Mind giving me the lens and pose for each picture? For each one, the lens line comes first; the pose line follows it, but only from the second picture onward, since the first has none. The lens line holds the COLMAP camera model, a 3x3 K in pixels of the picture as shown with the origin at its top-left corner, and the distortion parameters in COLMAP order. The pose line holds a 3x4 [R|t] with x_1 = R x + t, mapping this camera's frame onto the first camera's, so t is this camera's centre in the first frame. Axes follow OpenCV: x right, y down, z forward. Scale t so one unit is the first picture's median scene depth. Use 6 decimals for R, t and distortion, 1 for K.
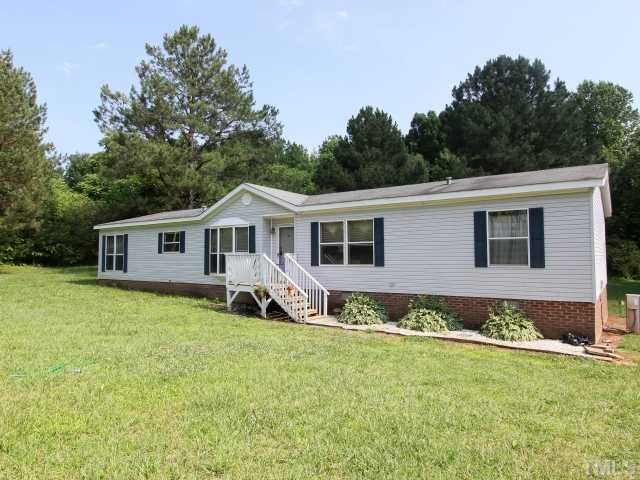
lens RADIAL K [[318.6, 0, 315.7], [0, 318.6, 238.2], [0, 0, 1]] dist [0.000594, 0.000232]
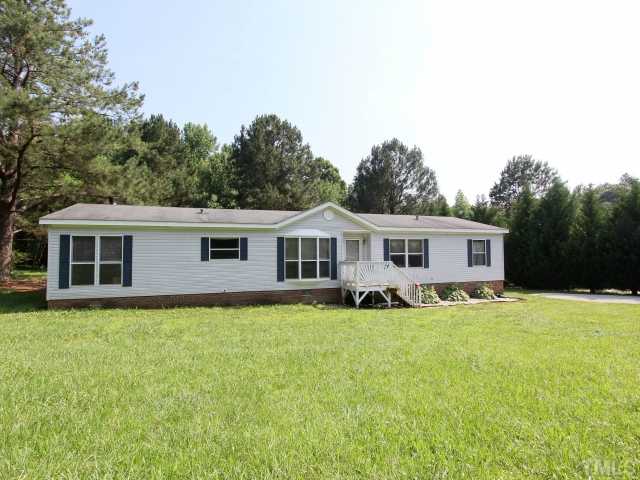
lens RADIAL K [[318.6, 0, 315.7], [0, 318.6, 238.2], [0, 0, 1]] dist [0.000594, 0.000232]
pose [[0.695818, 0.069260, 0.714871, -1.091481], [-0.019152, 0.996775, -0.077931, 0.057600], [-0.717962, 0.040535, 0.694901, 0.200980]]
